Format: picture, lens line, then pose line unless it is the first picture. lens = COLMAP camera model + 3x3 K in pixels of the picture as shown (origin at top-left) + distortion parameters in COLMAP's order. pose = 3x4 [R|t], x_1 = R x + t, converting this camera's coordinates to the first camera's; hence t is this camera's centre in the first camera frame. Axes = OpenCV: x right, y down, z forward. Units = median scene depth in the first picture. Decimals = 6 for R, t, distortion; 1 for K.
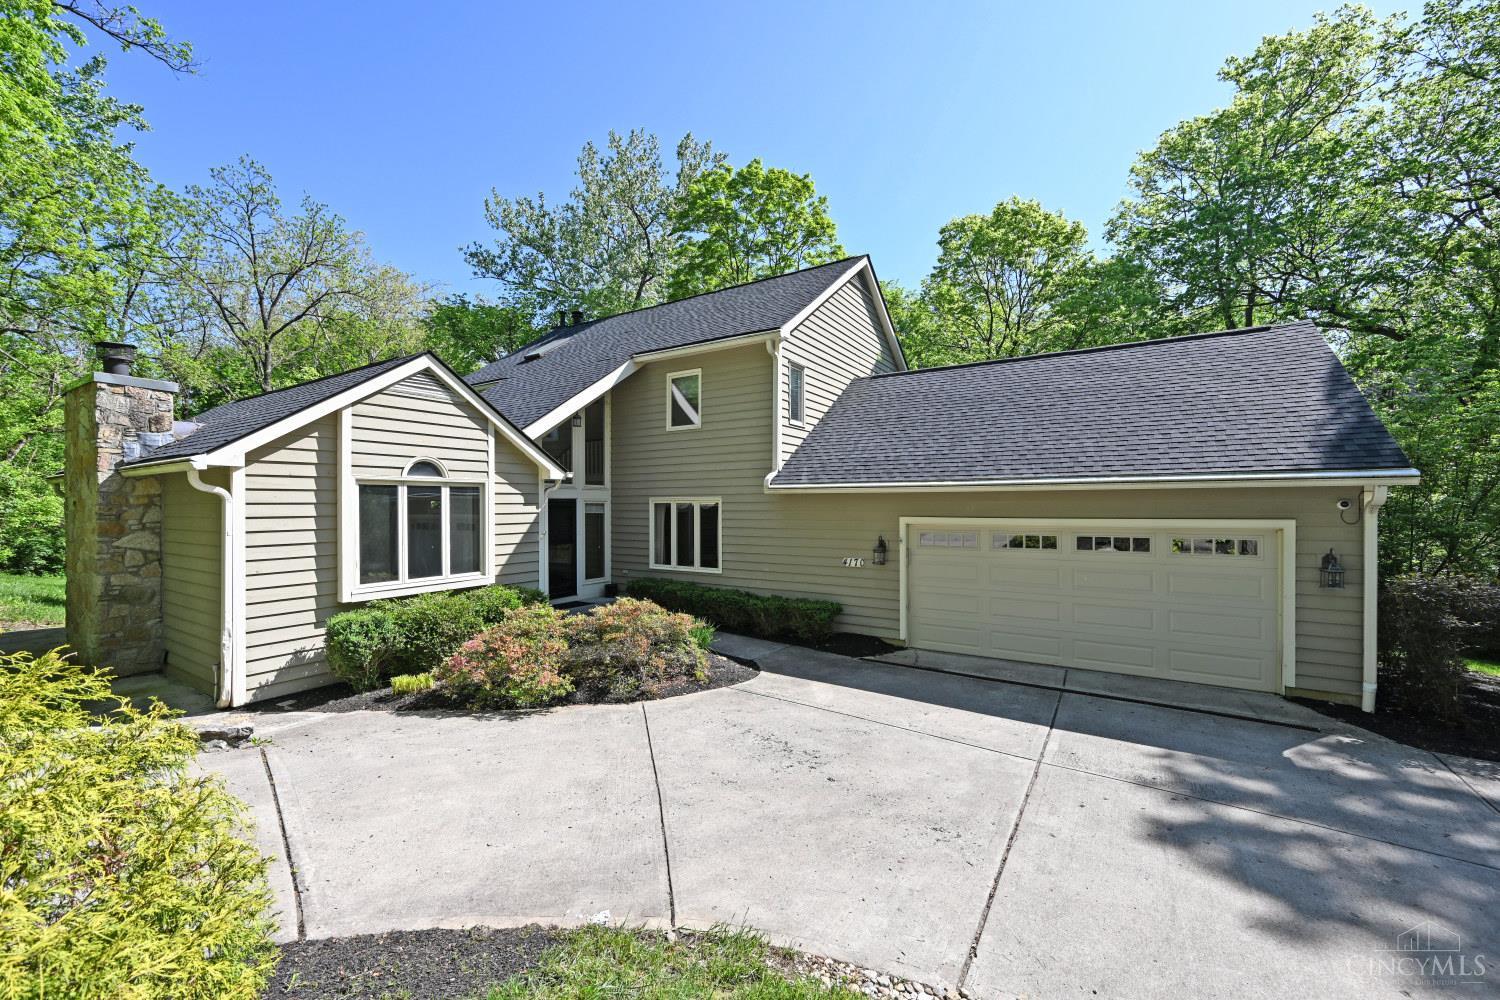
lens RADIAL K [[588.3, 0, 746.2], [0, 588.3, 503.5], [0, 0, 1]] dist [0.000350, -0.000199]
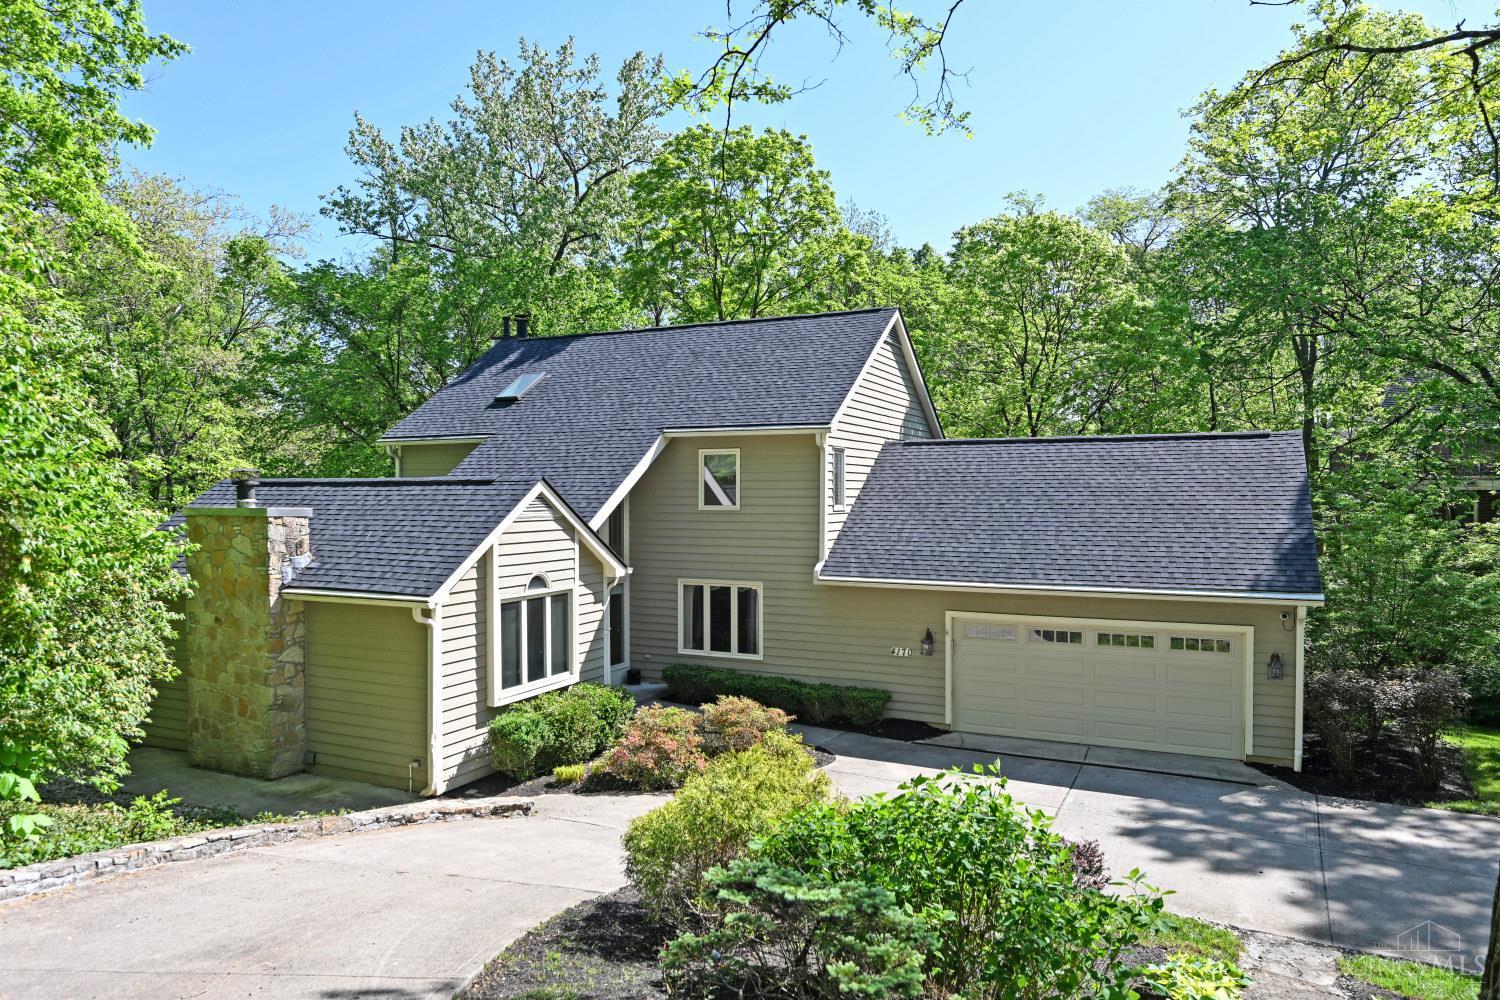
lens RADIAL K [[979.8, 0, 732.4], [0, 979.8, 503.8], [0, 0, 1]] dist [-0.002301, 0.000378]
pose [[0.993972, -0.000746, 0.109632, -0.348211], [-0.000914, 0.999886, 0.015090, -0.214324], [-0.109630, -0.015100, 0.993858, -0.794044]]
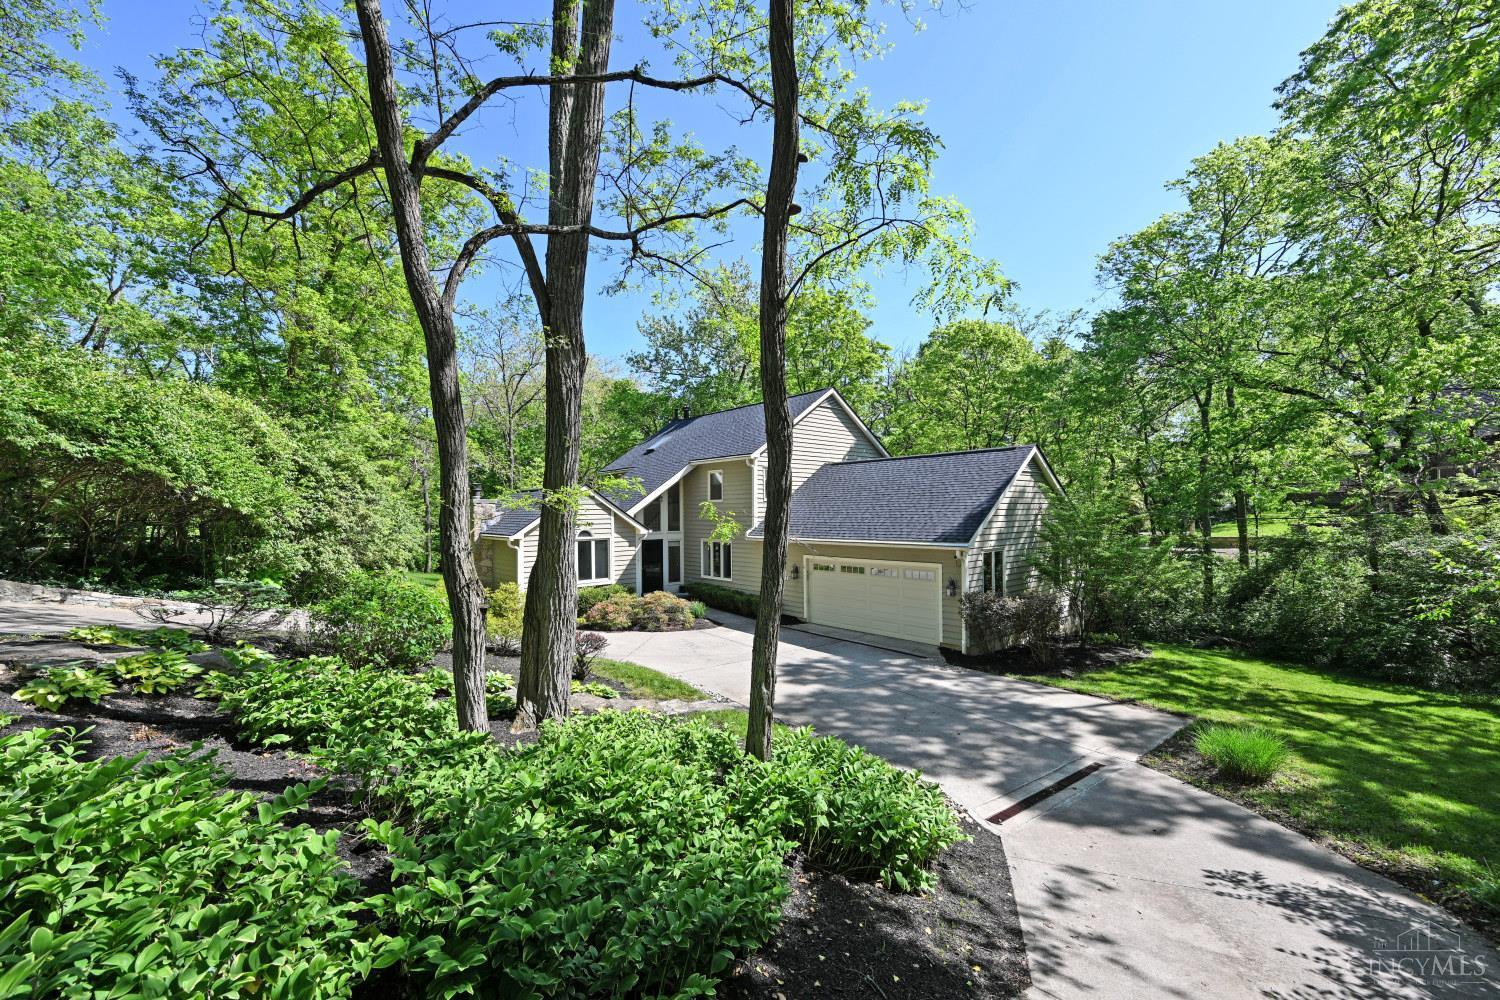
lens RADIAL K [[588.3, 0, 746.2], [0, 588.3, 503.5], [0, 0, 1]] dist [0.000350, -0.000199]
pose [[0.959620, -0.010804, -0.281093, 0.670180], [0.008474, 0.999919, -0.009503, -0.138609], [0.281173, 0.006738, 0.959634, -0.980190]]
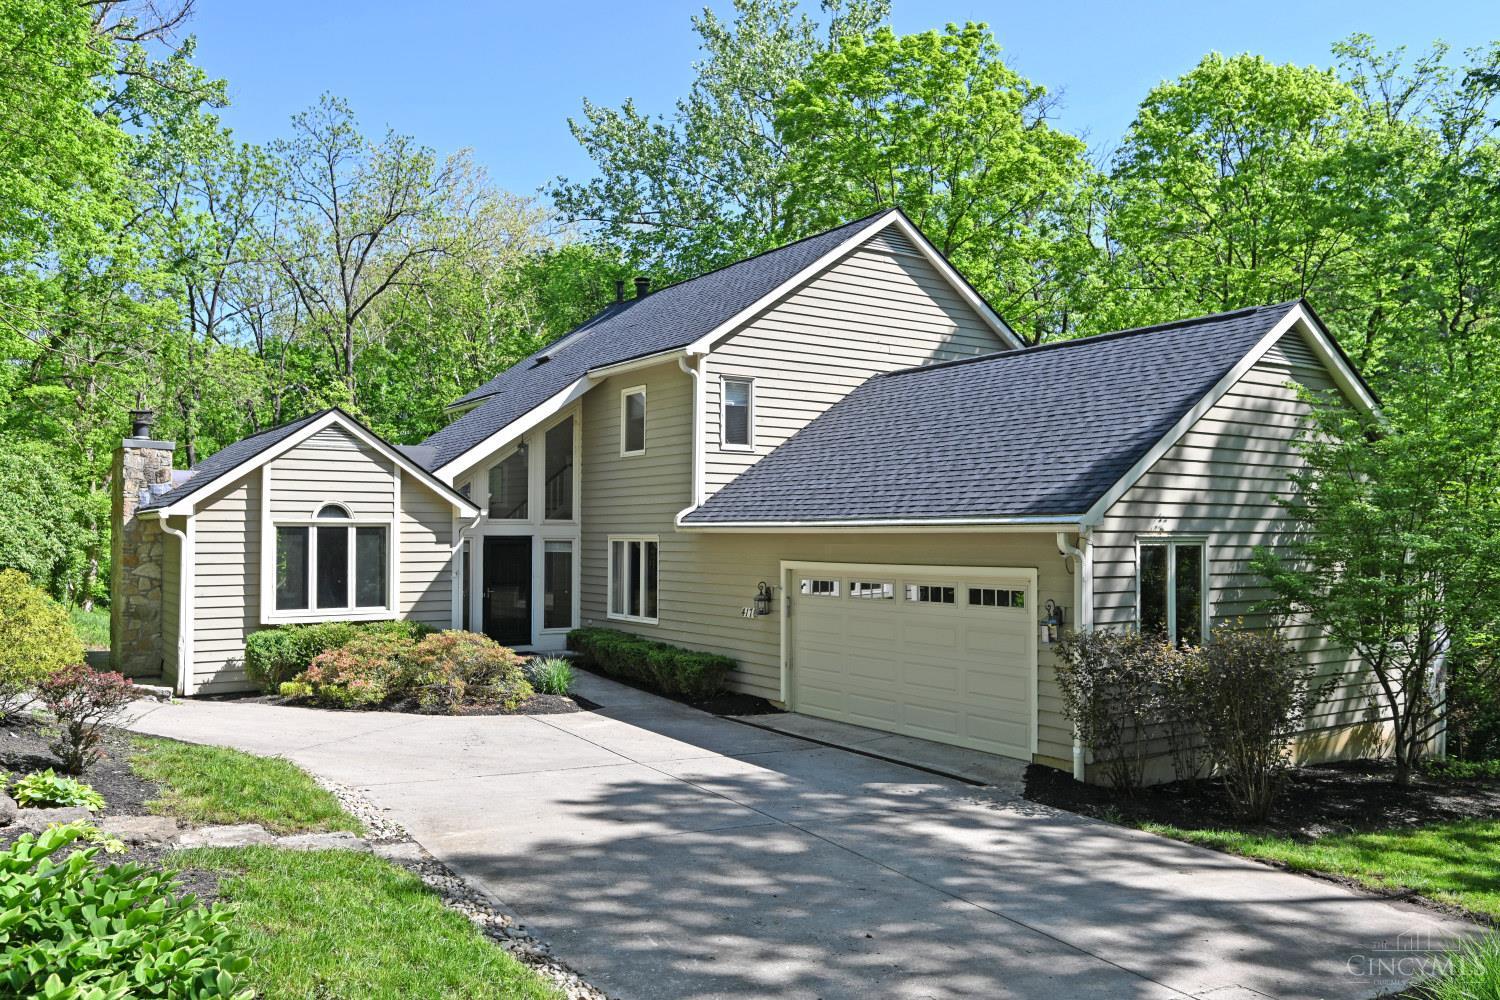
lens RADIAL K [[1179.0, 0, 745.3], [0, 1179.0, 505.6], [0, 0, 1]] dist [-0.007498, -0.004446]
pose [[0.914535, -0.004262, -0.404483, 0.985336], [-0.004667, 0.999767, -0.021087, -0.023839], [0.404479, 0.021173, 0.914302, -0.670573]]
